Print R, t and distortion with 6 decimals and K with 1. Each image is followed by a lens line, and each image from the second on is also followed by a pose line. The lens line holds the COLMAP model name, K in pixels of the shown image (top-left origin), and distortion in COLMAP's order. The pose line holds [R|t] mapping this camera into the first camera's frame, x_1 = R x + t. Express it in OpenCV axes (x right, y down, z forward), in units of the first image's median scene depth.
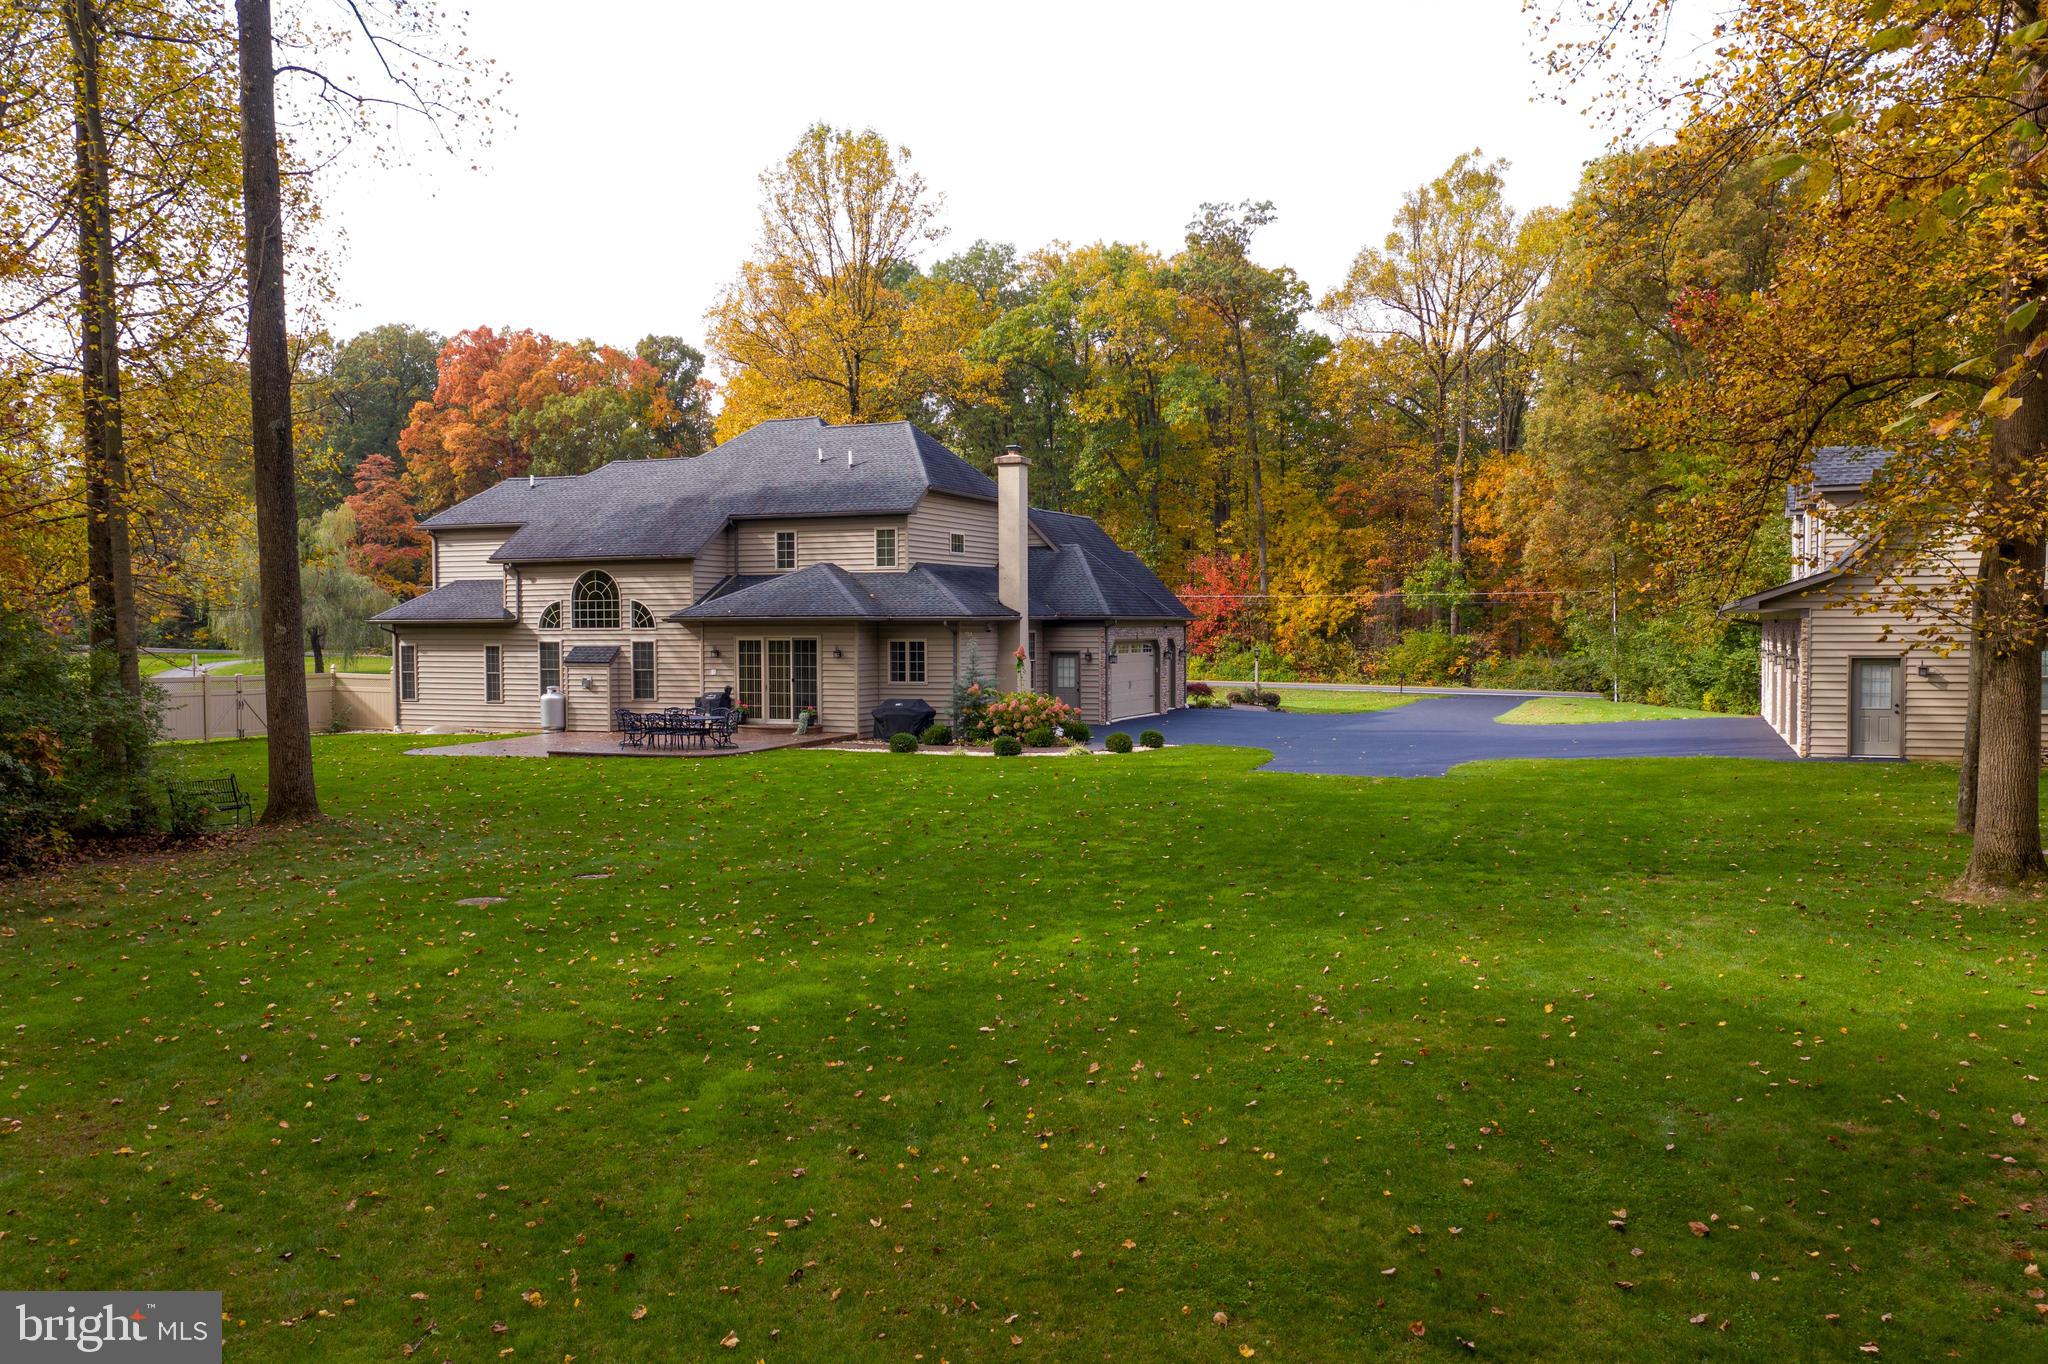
lens RADIAL K [[1632.9, 0, 1024.0], [0, 1632.9, 682.0], [0, 0, 1]] dist [0.004042, 0.008293]
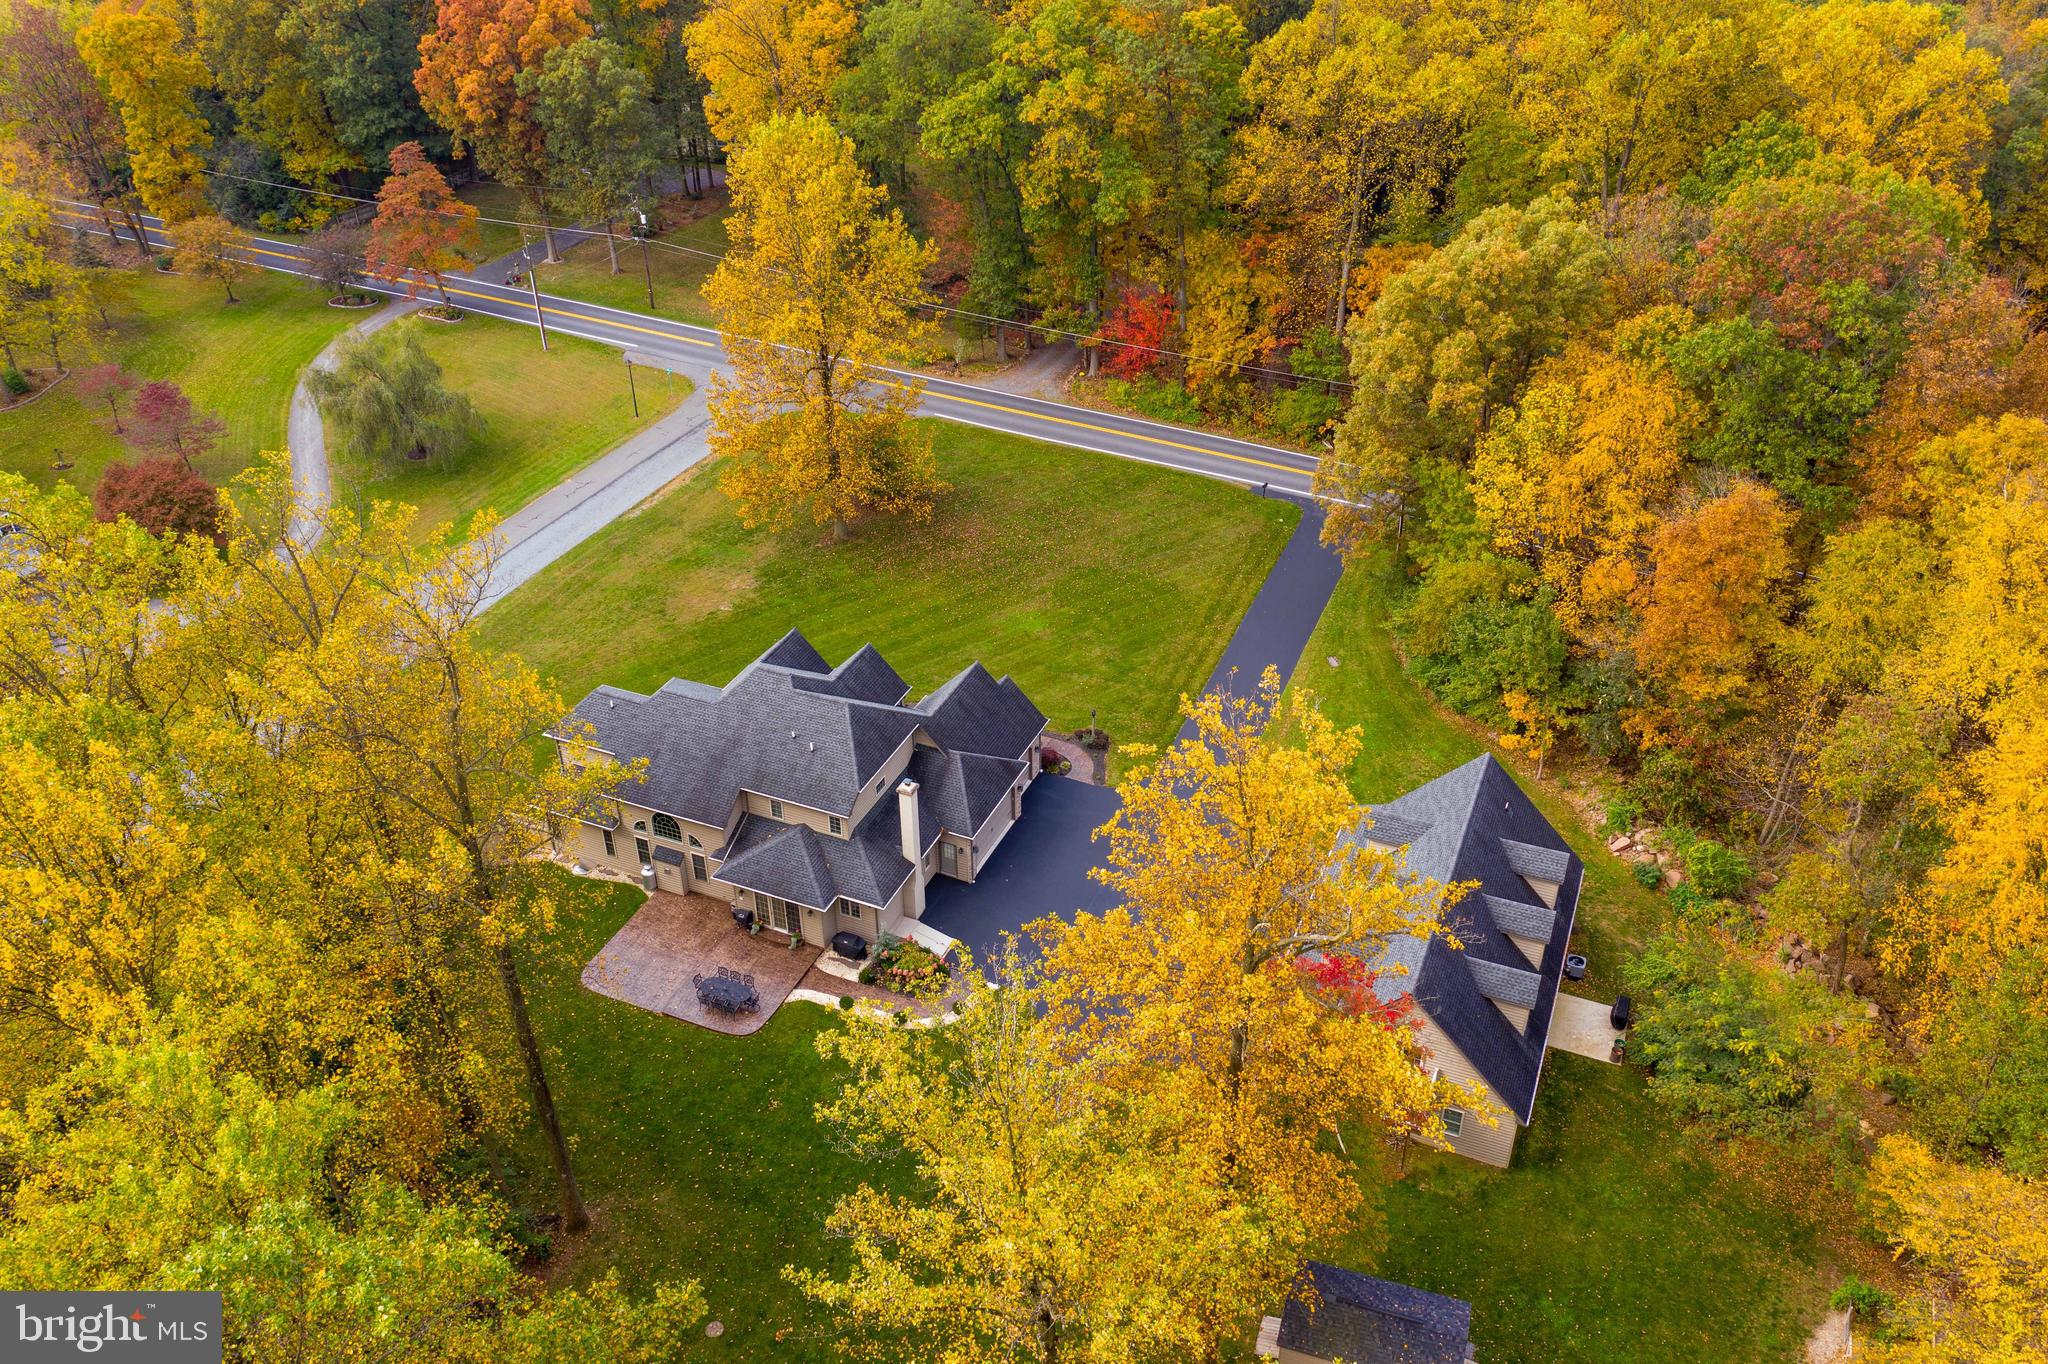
lens RADIAL K [[1620.9, 0, 996.3], [0, 1620.9, 681.9], [0, 0, 1]] dist [-0.006134, -0.000820]
pose [[0.999205, 0.007540, -0.039149, 0.138450], [0.013585, 0.858793, 0.512143, -1.006860], [0.037483, -0.512268, 0.858007, -0.334294]]
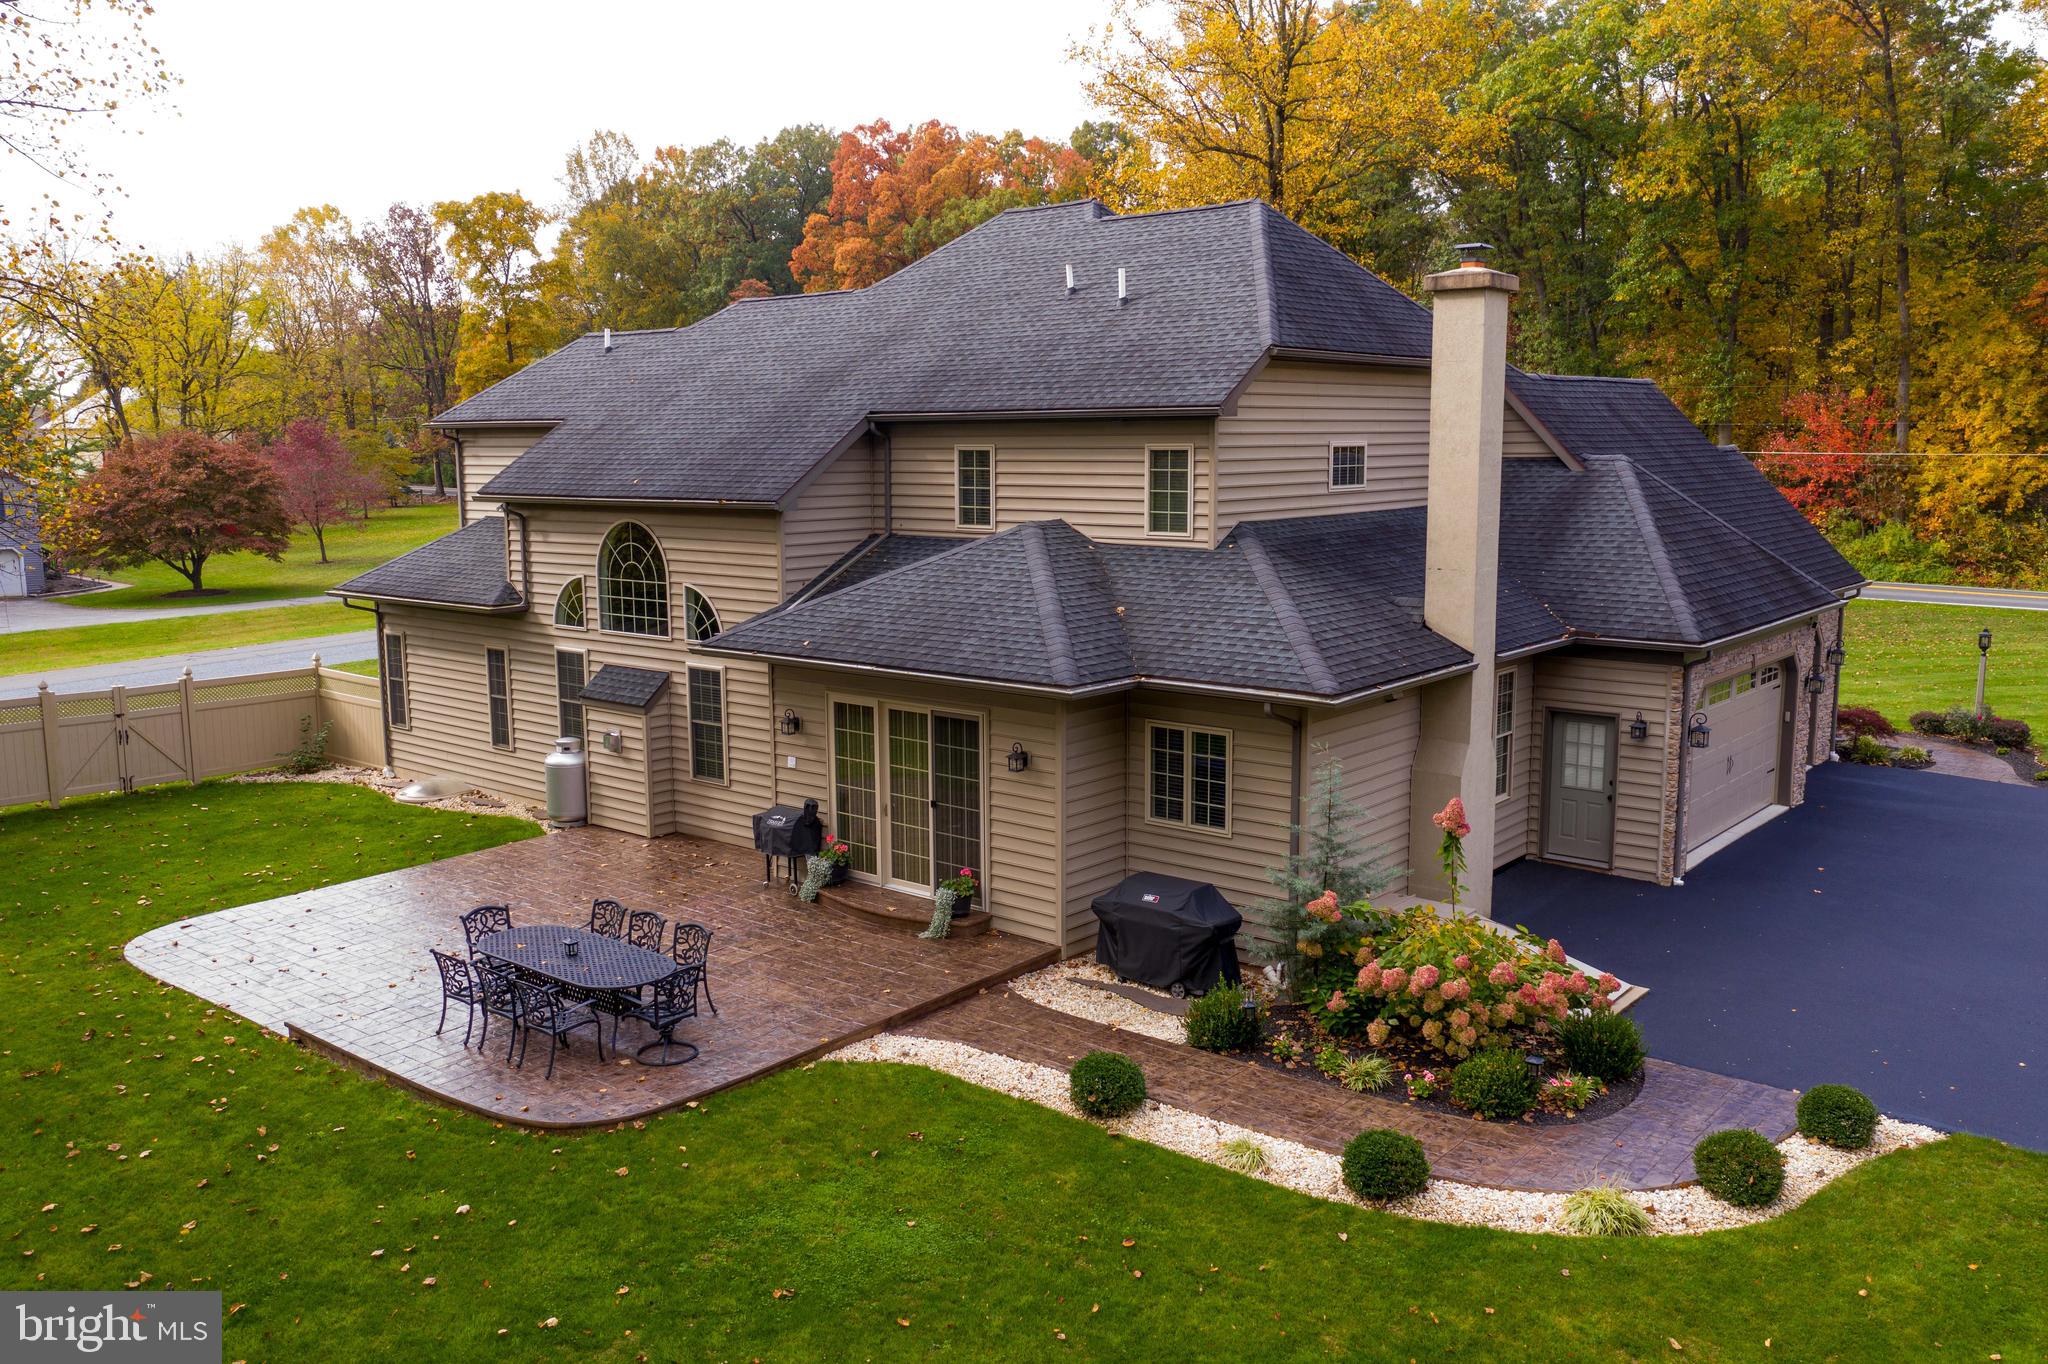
lens RADIAL K [[1632.9, 0, 1024.0], [0, 1632.9, 682.0], [0, 0, 1]] dist [0.004042, 0.008293]
pose [[0.953606, 0.042010, -0.298113, 0.012099], [-0.007211, 0.993120, 0.116883, -0.077942], [0.300972, -0.109310, 0.947348, 0.532367]]
